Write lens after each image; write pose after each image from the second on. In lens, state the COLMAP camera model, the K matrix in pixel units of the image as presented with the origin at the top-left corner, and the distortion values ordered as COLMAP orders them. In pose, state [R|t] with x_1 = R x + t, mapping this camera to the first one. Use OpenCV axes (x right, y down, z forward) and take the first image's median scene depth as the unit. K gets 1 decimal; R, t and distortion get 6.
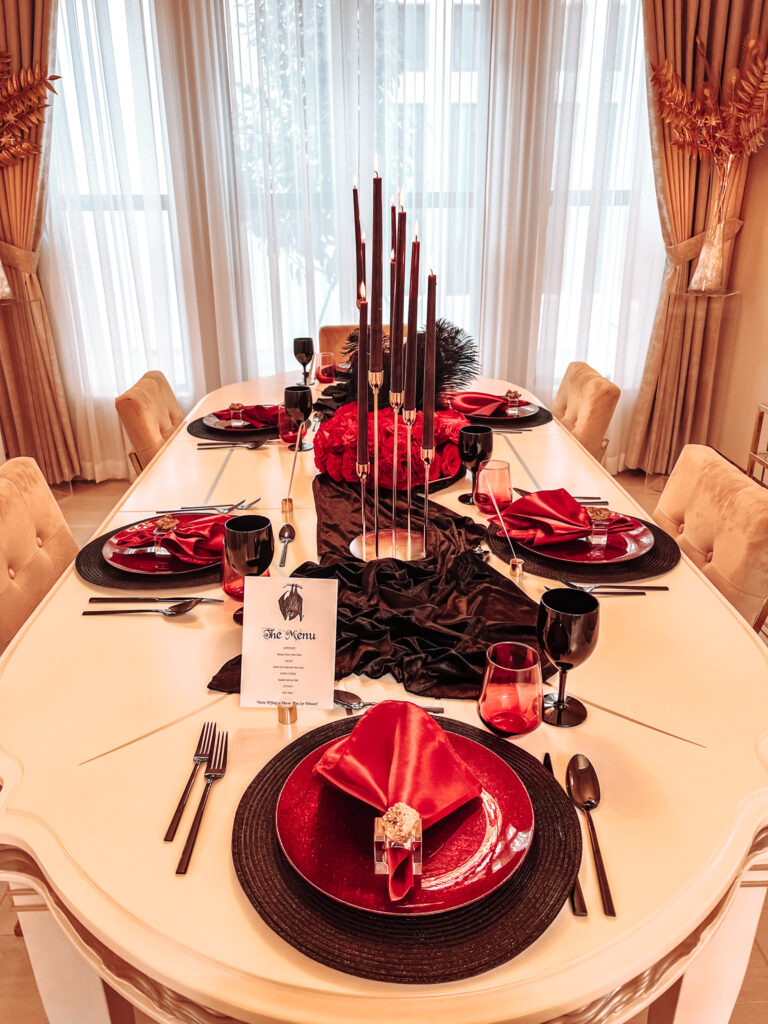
lens RADIAL K [[785.1, 0, 386.4], [0, 785.1, 509.0], [0, 0, 1]] dist [0.044692, -0.030813]
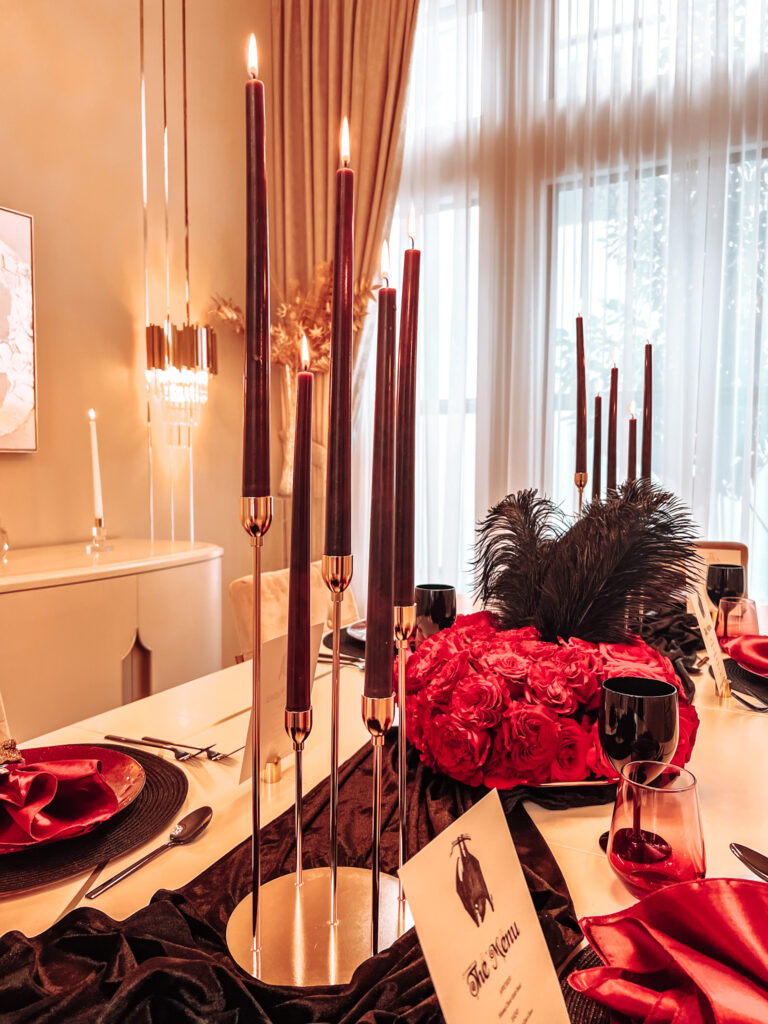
lens RADIAL K [[785.1, 0, 387.6], [0, 785.1, 513.1], [0, 0, 1]] dist [0.044692, -0.030813]
pose [[0.857327, 0.047582, -0.512568, 0.117163], [-0.200682, 0.947831, -0.247675, -0.027518], [0.474043, 0.315202, 0.822150, 0.274250]]
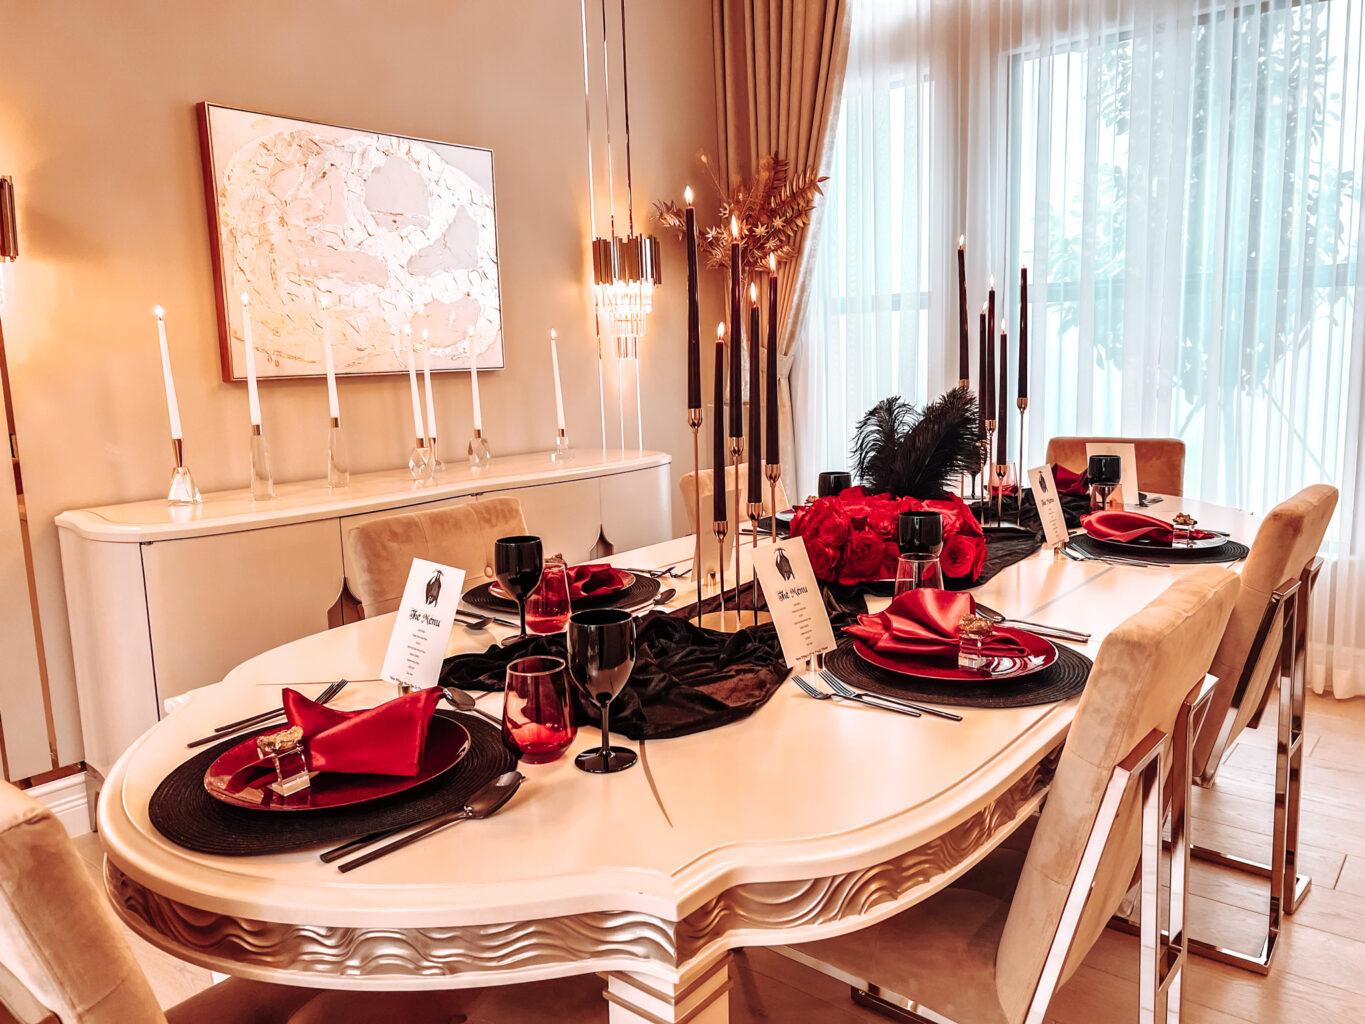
lens RADIAL K [[1046.5, 0, 689.7], [0, 1046.5, 520.1], [0, 0, 1]] dist [0.044692, -0.030813]
pose [[0.750993, 0.089403, -0.654230, 0.320567], [-0.219731, 0.968161, -0.119928, 0.039462], [0.622678, 0.233820, 0.746726, 0.053667]]
